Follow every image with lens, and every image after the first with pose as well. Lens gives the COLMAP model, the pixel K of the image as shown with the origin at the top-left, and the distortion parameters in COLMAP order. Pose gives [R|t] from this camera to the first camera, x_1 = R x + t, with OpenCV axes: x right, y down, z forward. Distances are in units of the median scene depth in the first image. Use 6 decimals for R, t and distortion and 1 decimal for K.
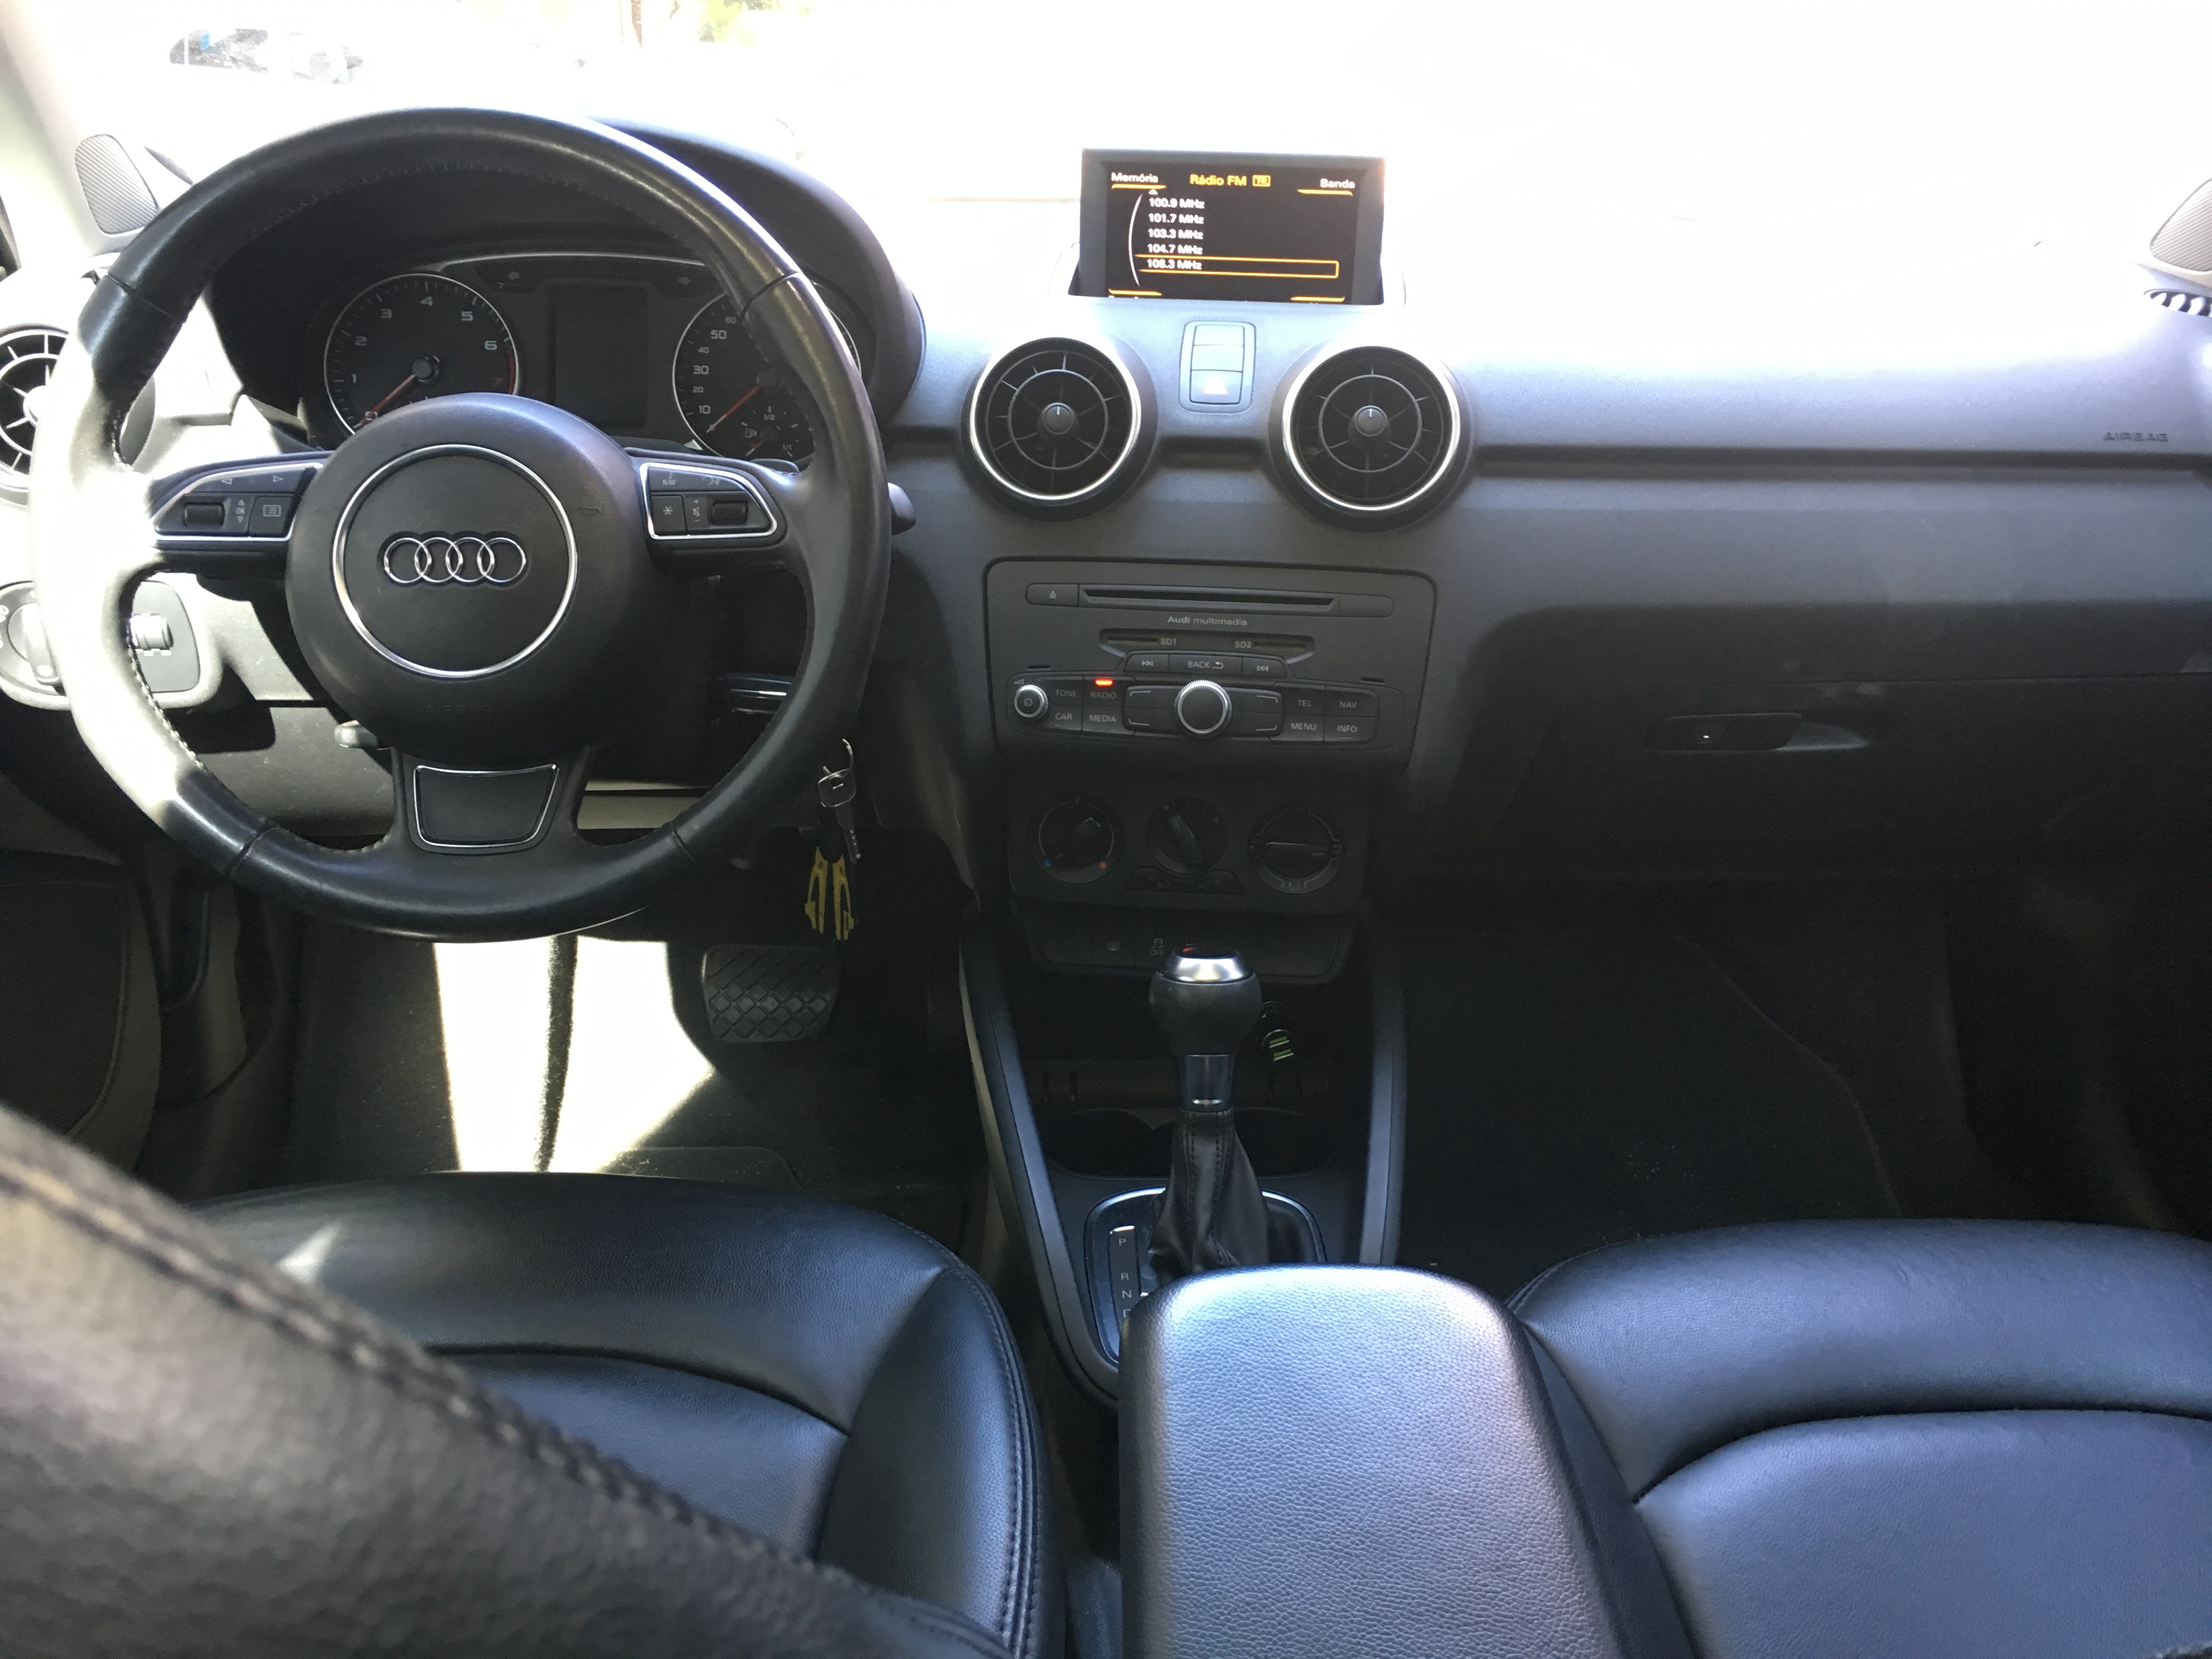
lens RADIAL K [[1854.7, 0, 1106.0], [0, 1854.7, 829.5], [0, 0, 1]] dist [0.006678, 0.001887]
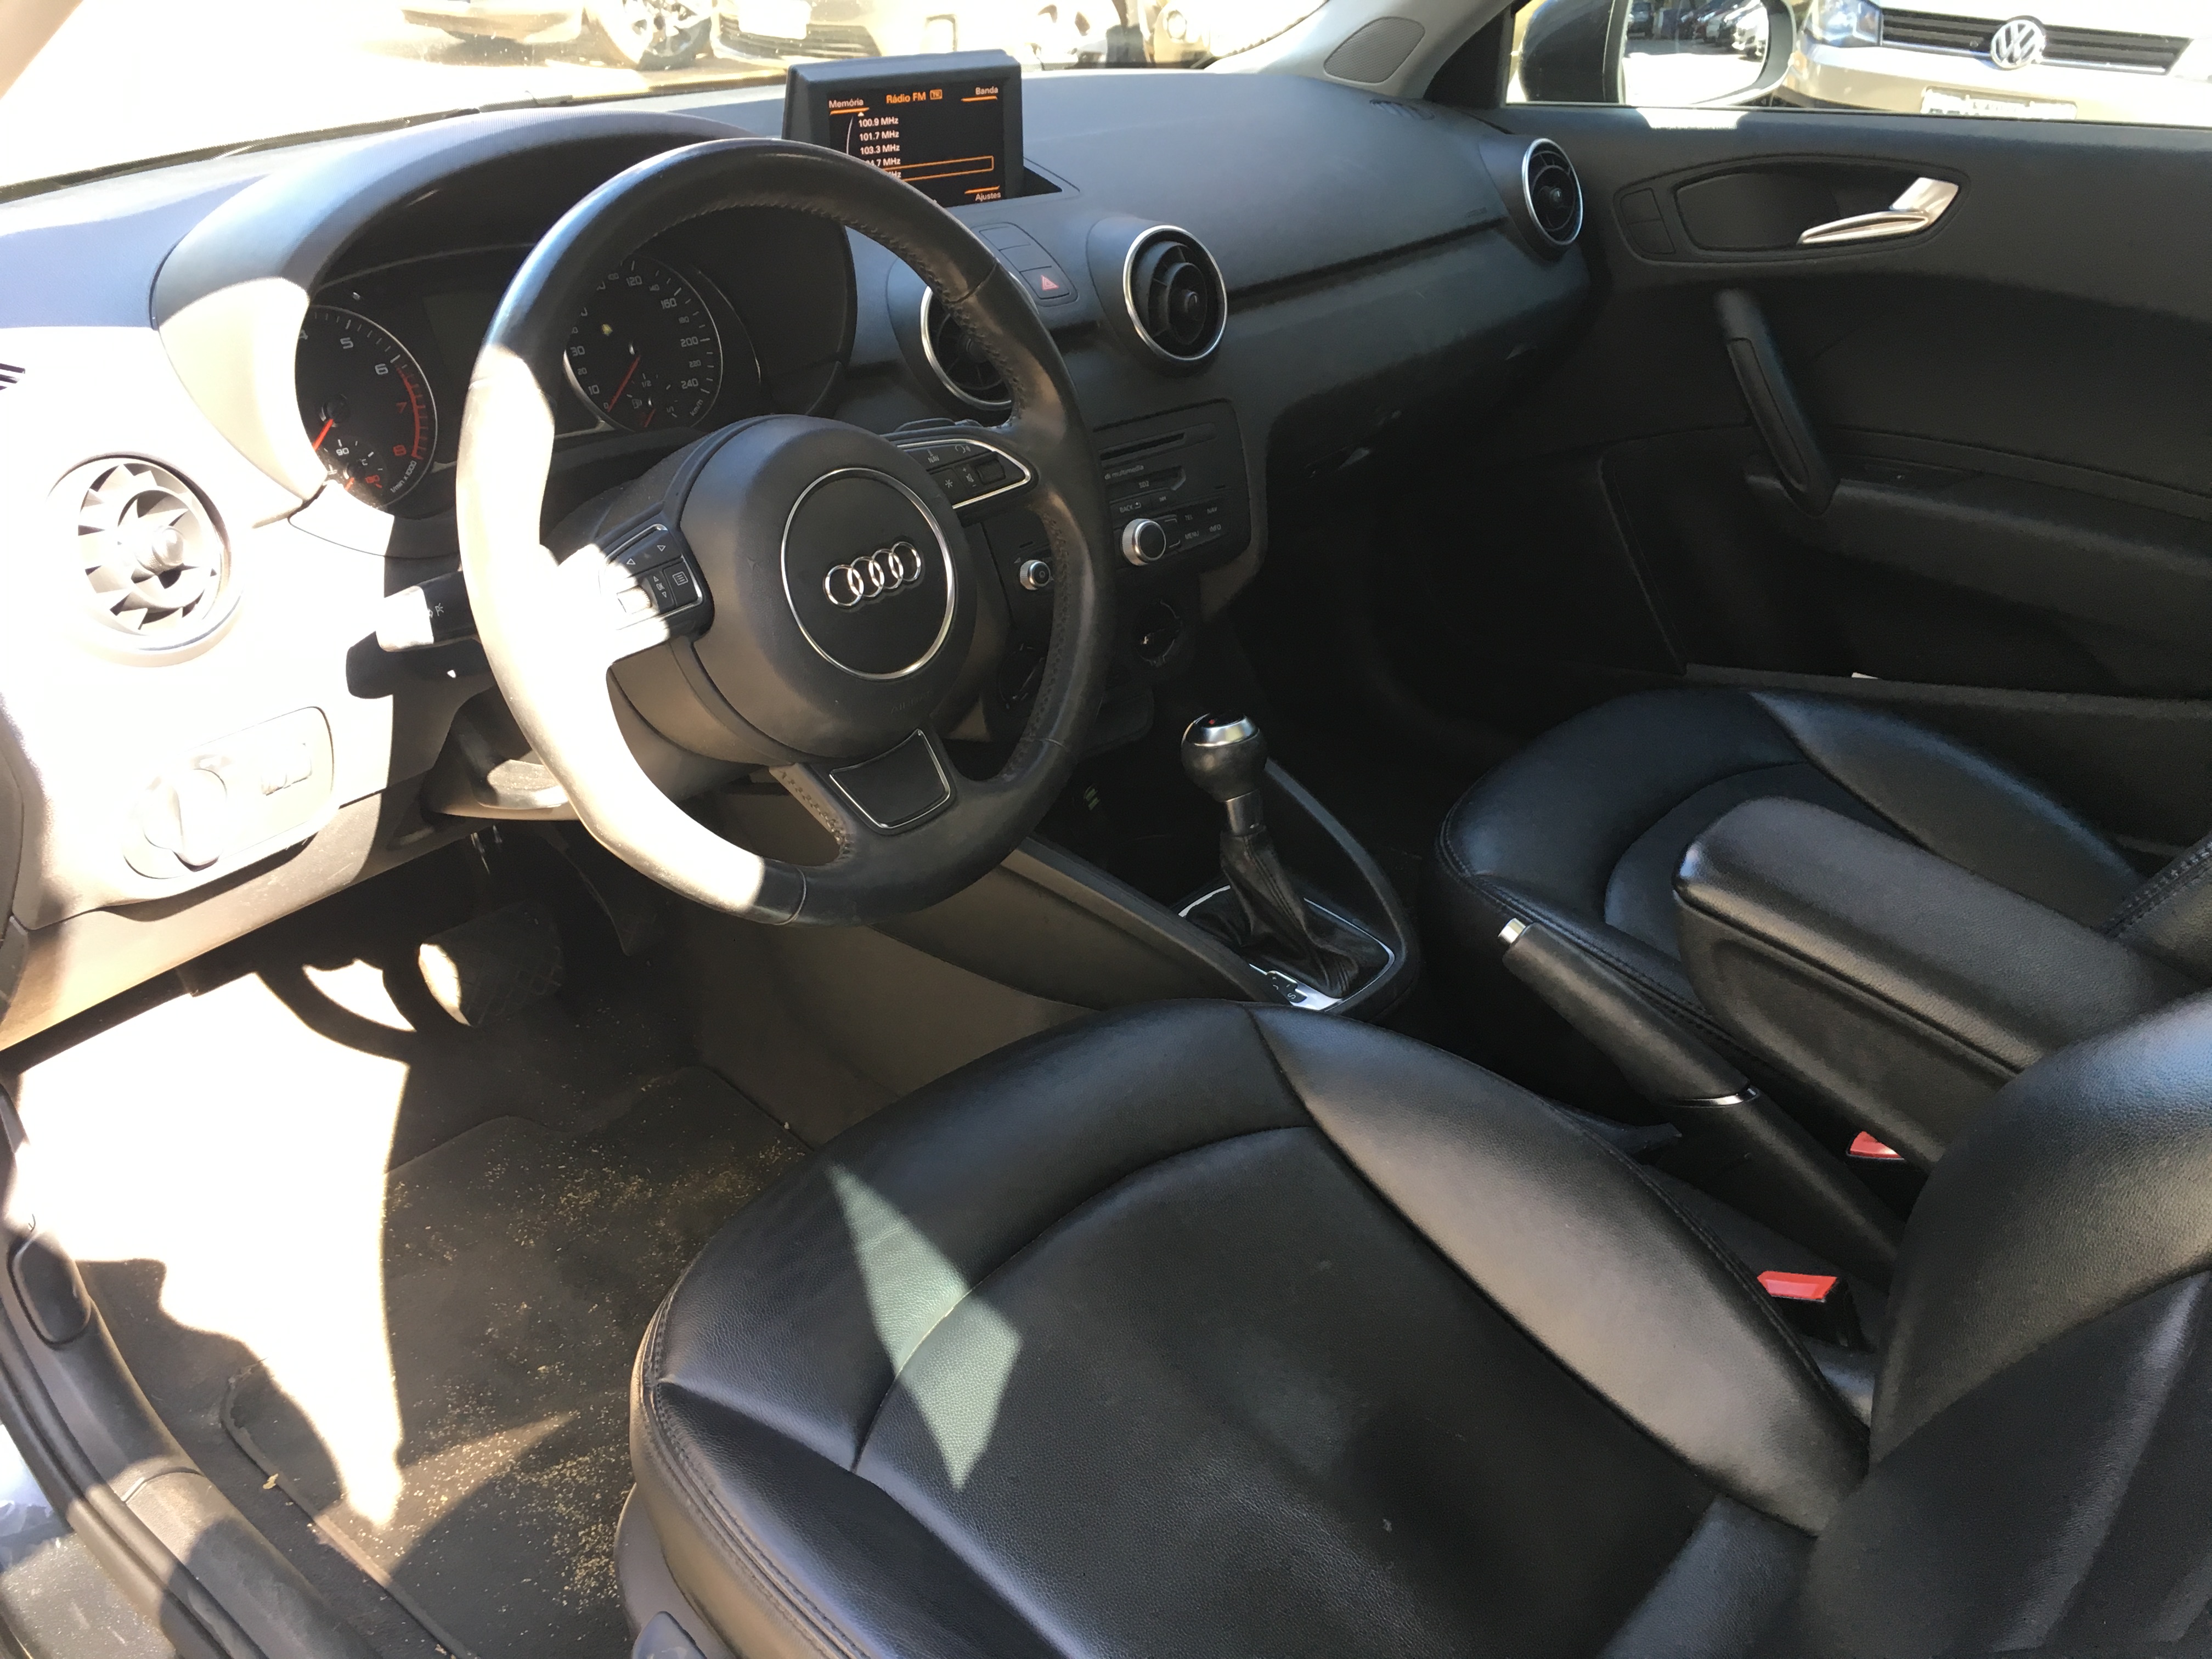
lens RADIAL K [[1843.2, 0, 1106.0], [0, 1843.2, 829.5], [0, 0, 1]] dist [-0.003703, -0.005501]
pose [[0.683029, -0.359876, 0.635579, -0.737953], [0.267280, 0.932986, 0.241038, -0.169351], [-0.679730, 0.005242, 0.733444, 0.085617]]
